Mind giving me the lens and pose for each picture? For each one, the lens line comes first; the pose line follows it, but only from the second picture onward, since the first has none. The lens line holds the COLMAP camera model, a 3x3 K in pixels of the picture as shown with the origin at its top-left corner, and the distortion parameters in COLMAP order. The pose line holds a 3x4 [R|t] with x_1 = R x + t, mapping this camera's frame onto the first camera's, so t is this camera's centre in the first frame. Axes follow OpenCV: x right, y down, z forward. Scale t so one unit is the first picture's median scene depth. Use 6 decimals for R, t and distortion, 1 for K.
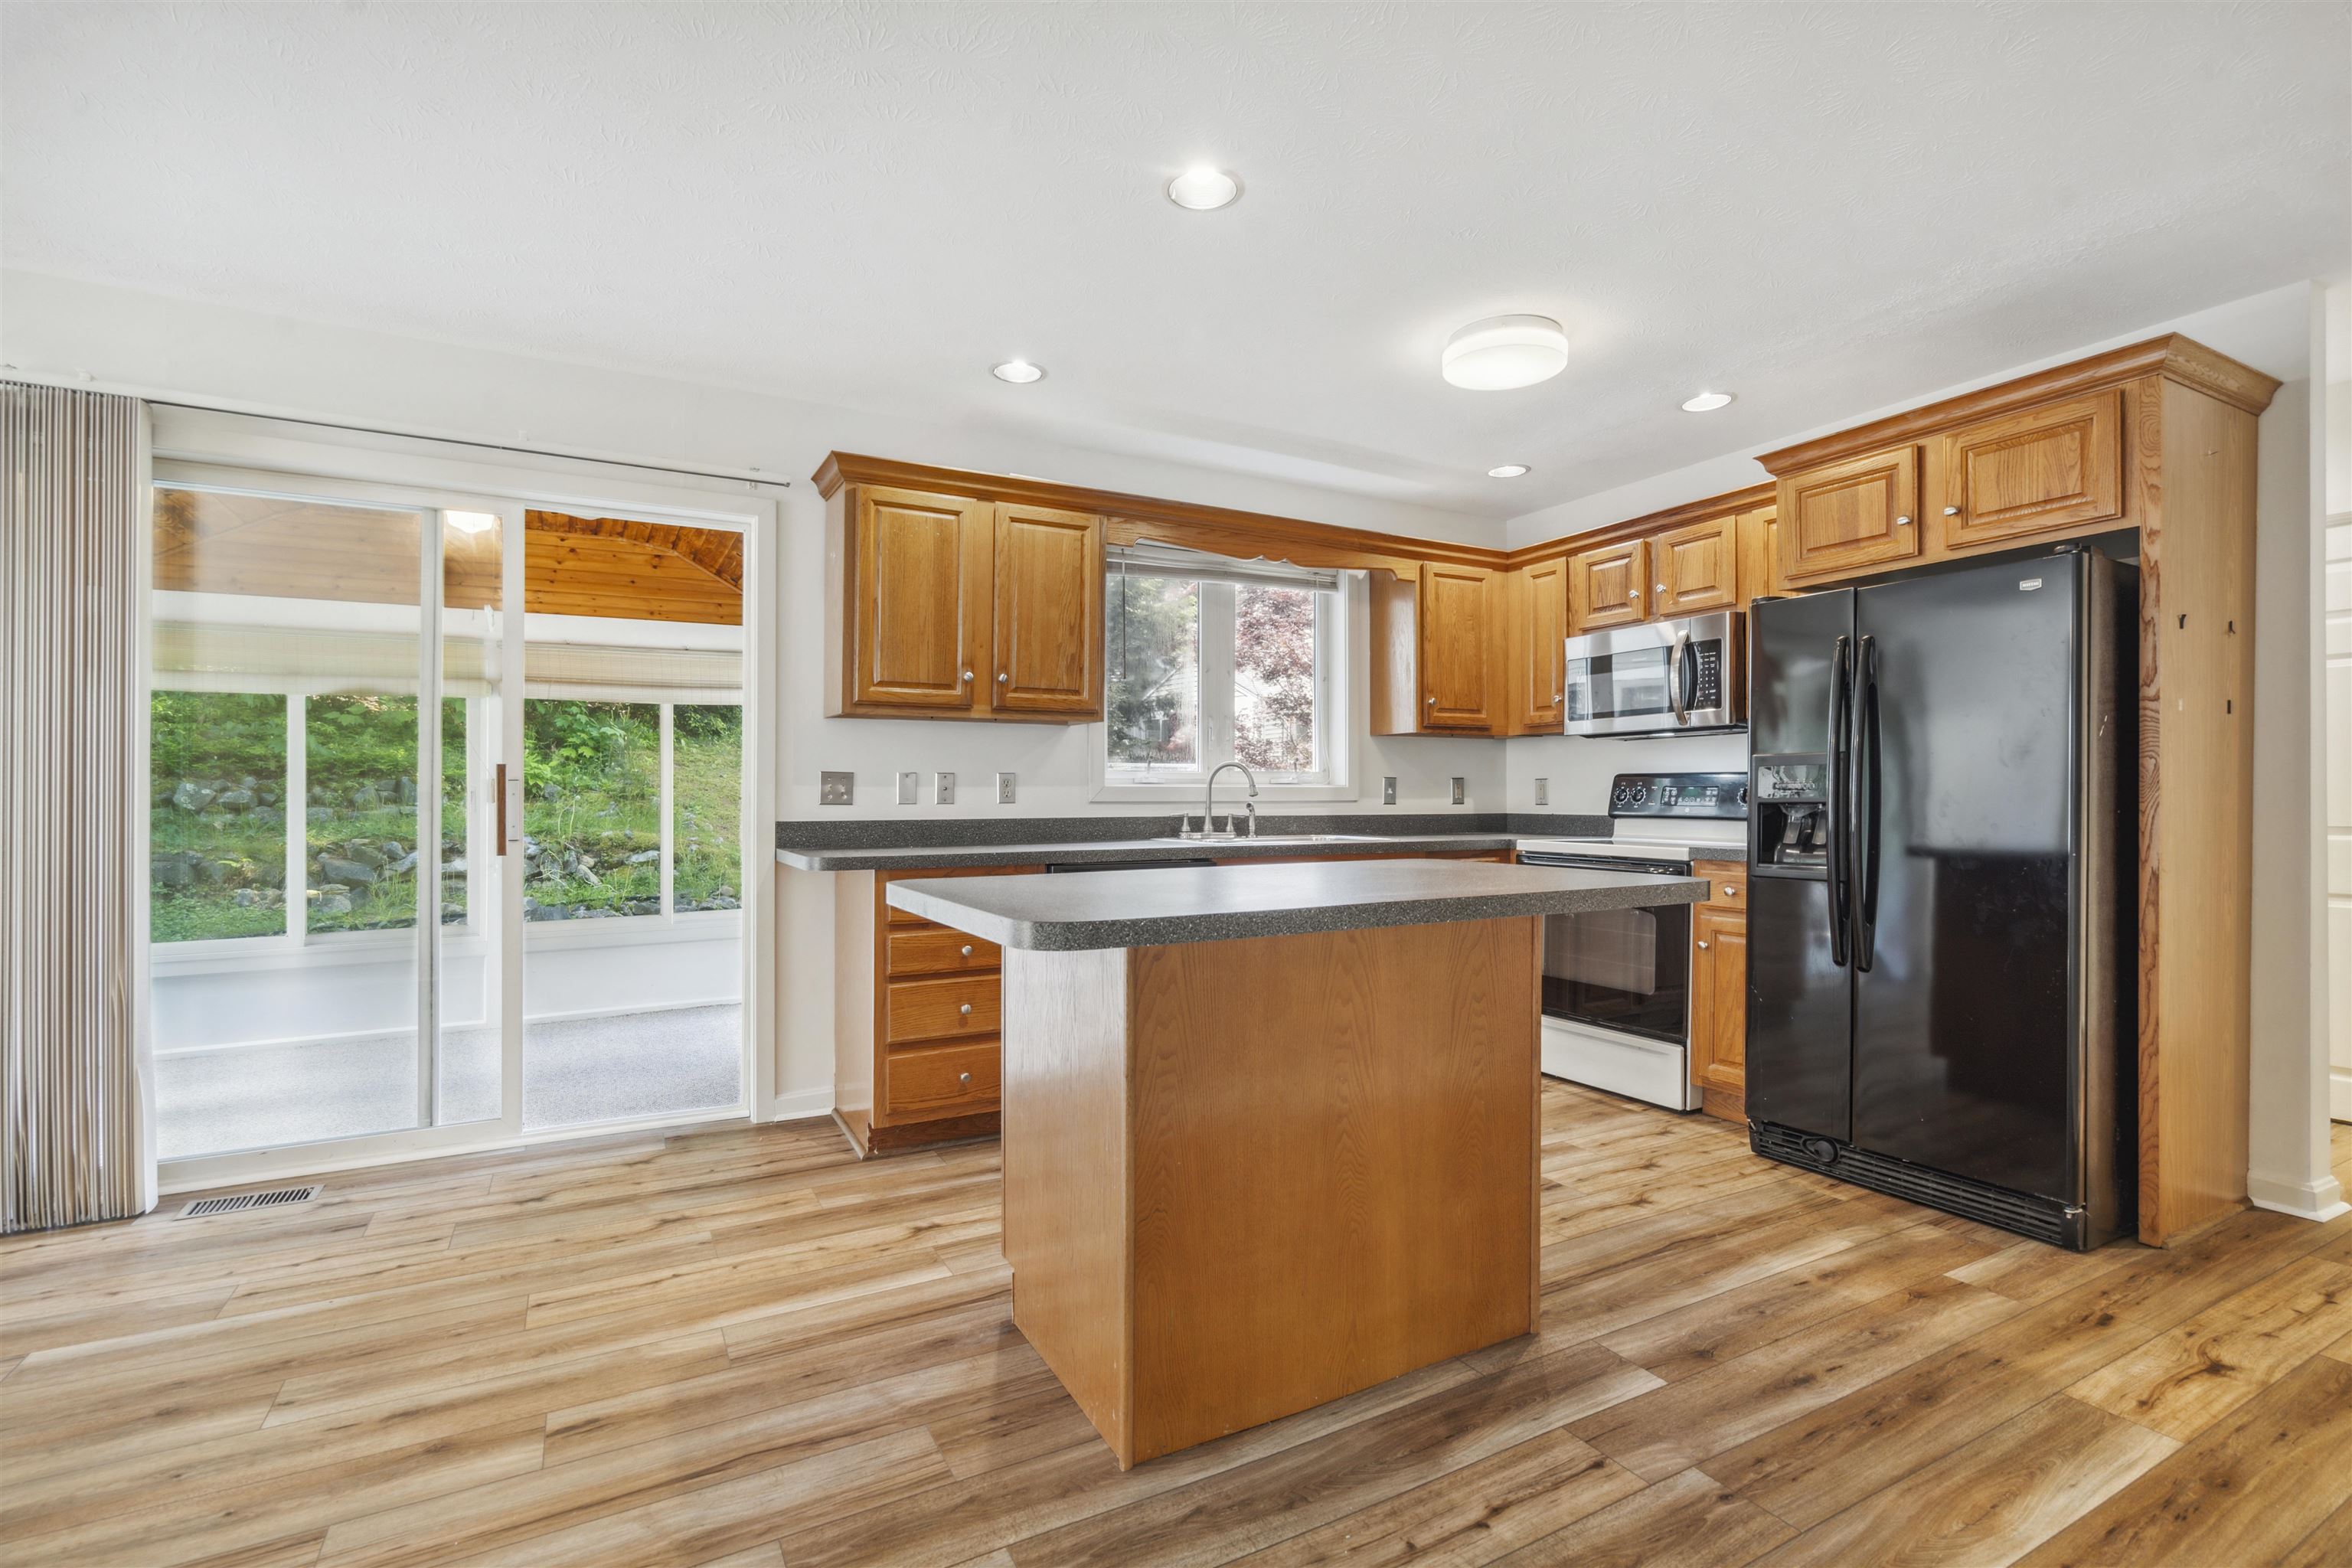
lens RADIAL K [[1080.6, 0, 1176.0], [0, 1080.6, 784.0], [0, 0, 1]] dist [-0.000627, -0.000099]
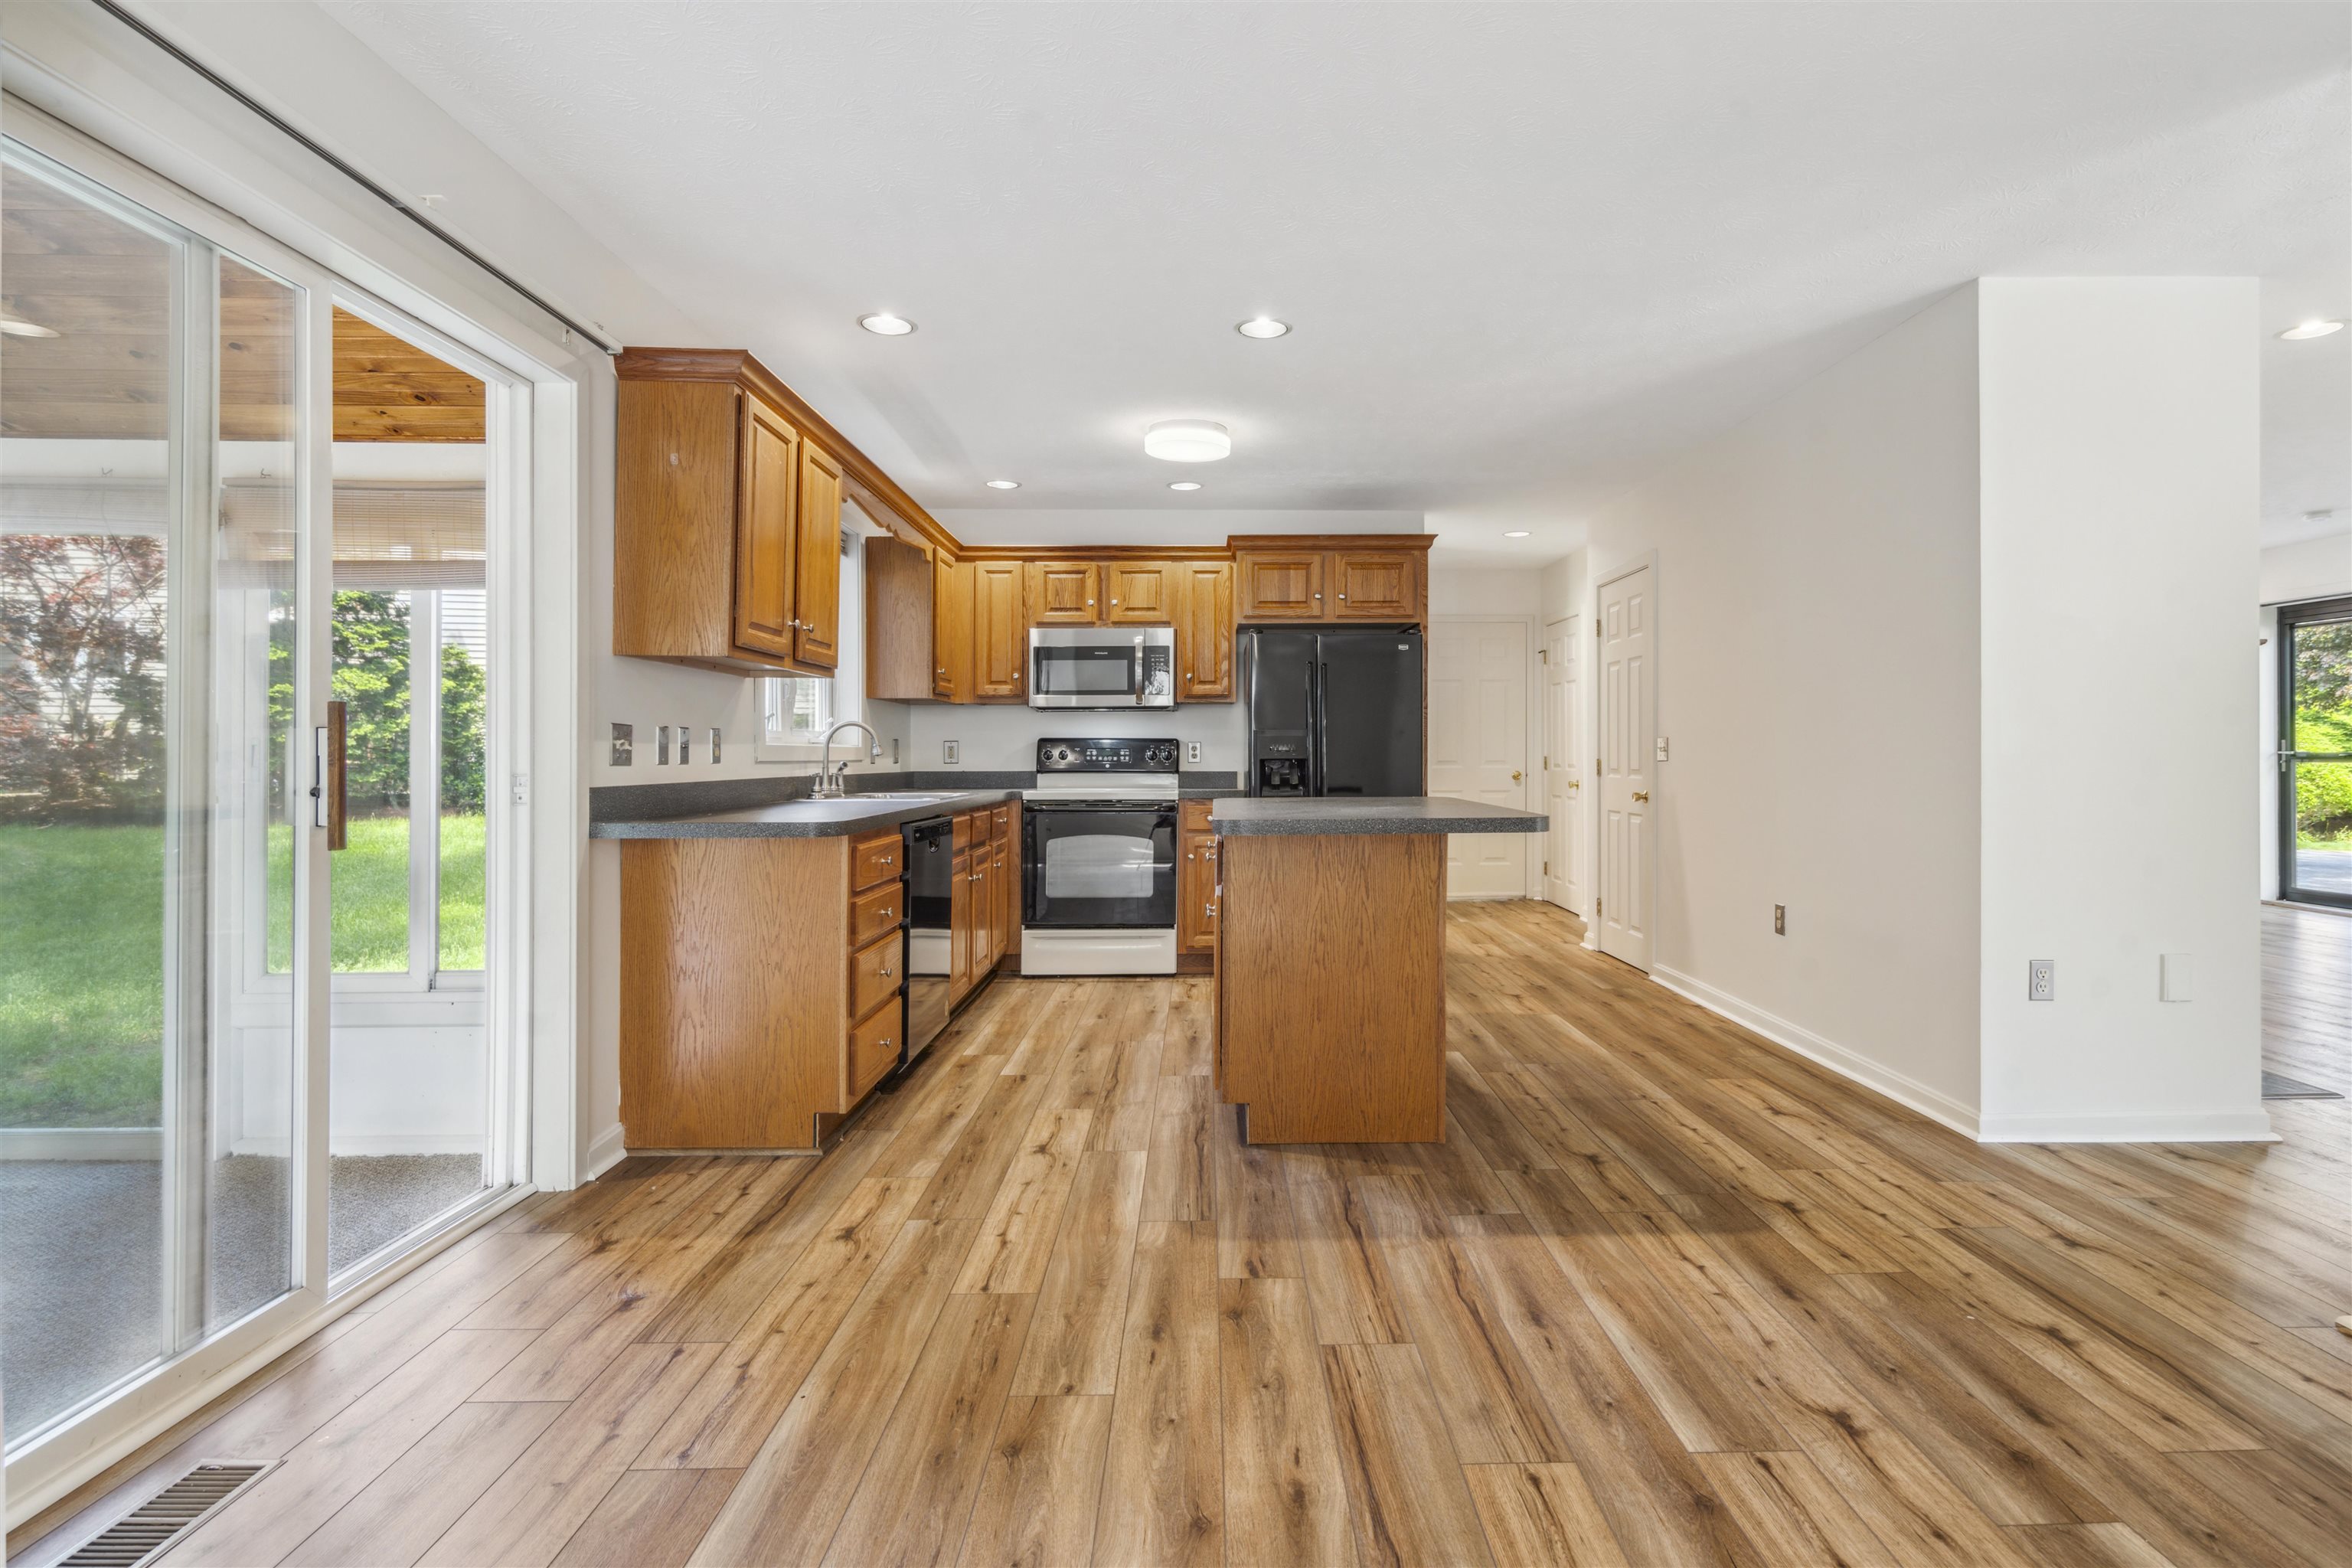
lens RADIAL K [[1174.3, 0, 1248.4], [0, 1174.3, 753.3], [0, 0, 1]] dist [-0.000399, 0.000123]
pose [[0.446242, 0.001644, 0.894911, -1.115212], [-0.008103, 0.999965, 0.002203, 0.005441], [-0.894875, -0.008234, 0.446240, 0.264619]]
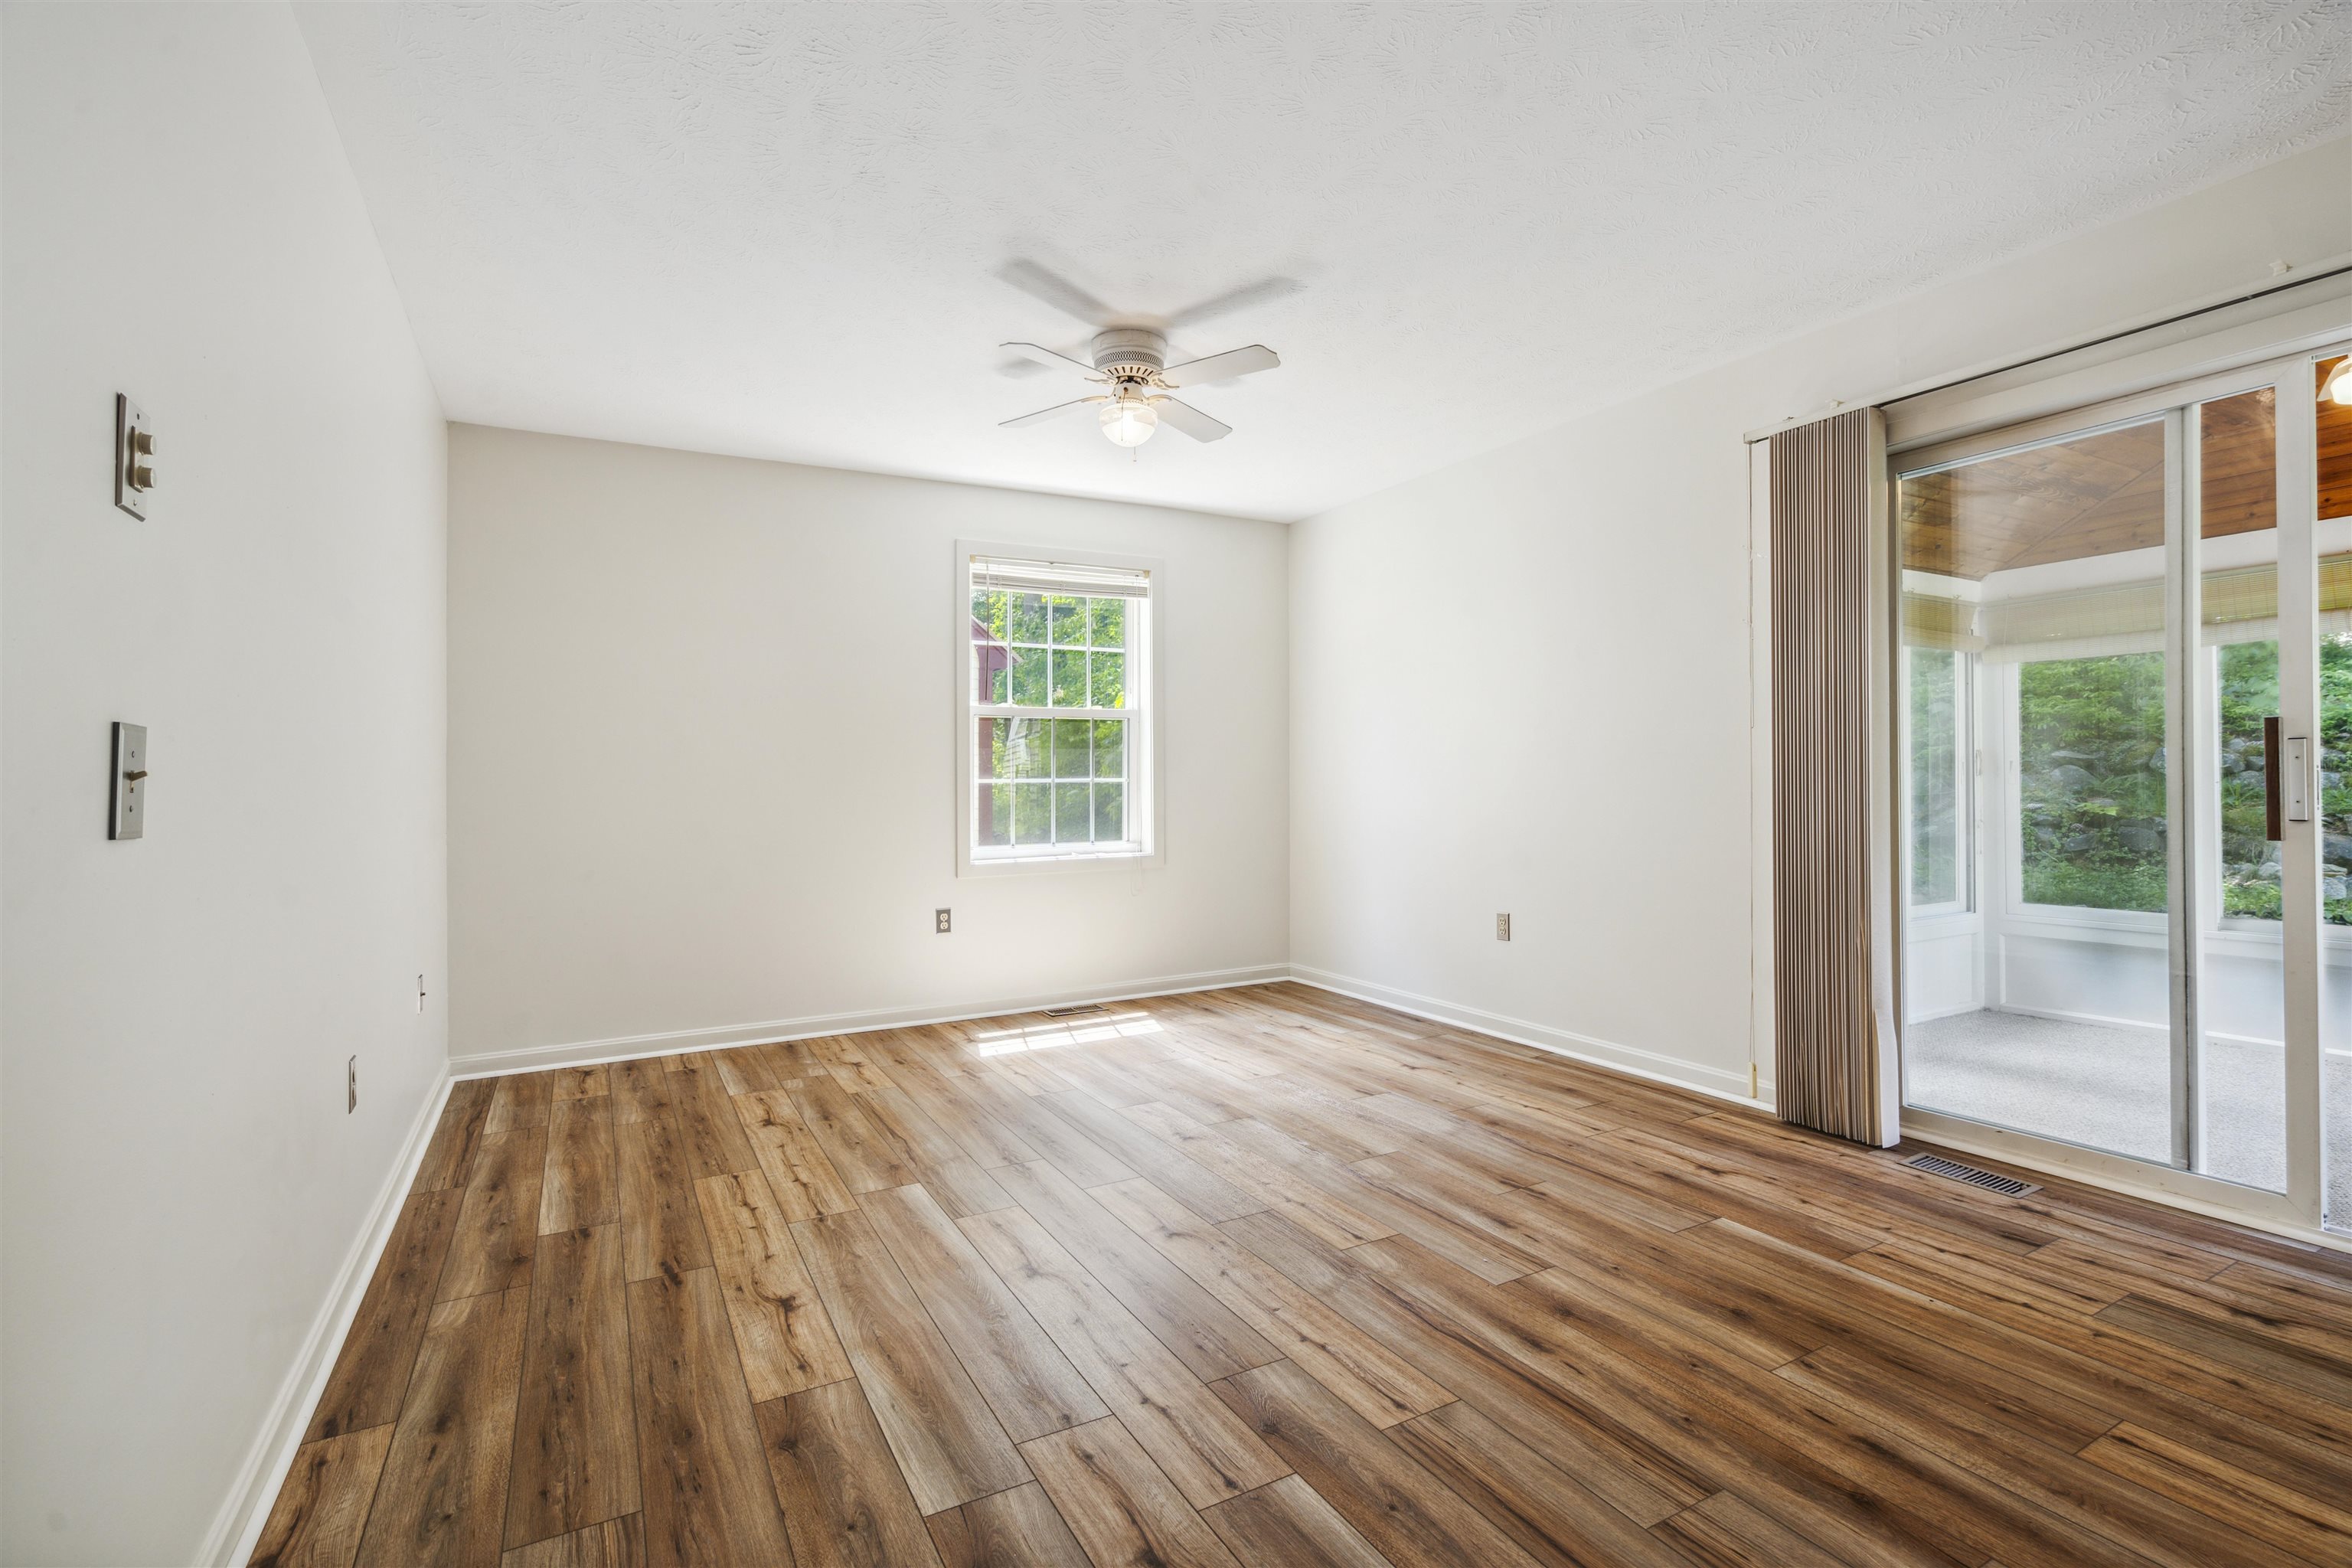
lens RADIAL K [[1069.3, 0, 1184.5], [0, 1069.3, 781.7], [0, 0, 1]] dist [-0.002707, 0.001447]
pose [[0.006371, 0.006681, -0.999957, 0.120090], [0.025430, 0.999653, 0.006841, -0.000783], [0.999656, -0.025473, 0.006199, 0.276040]]
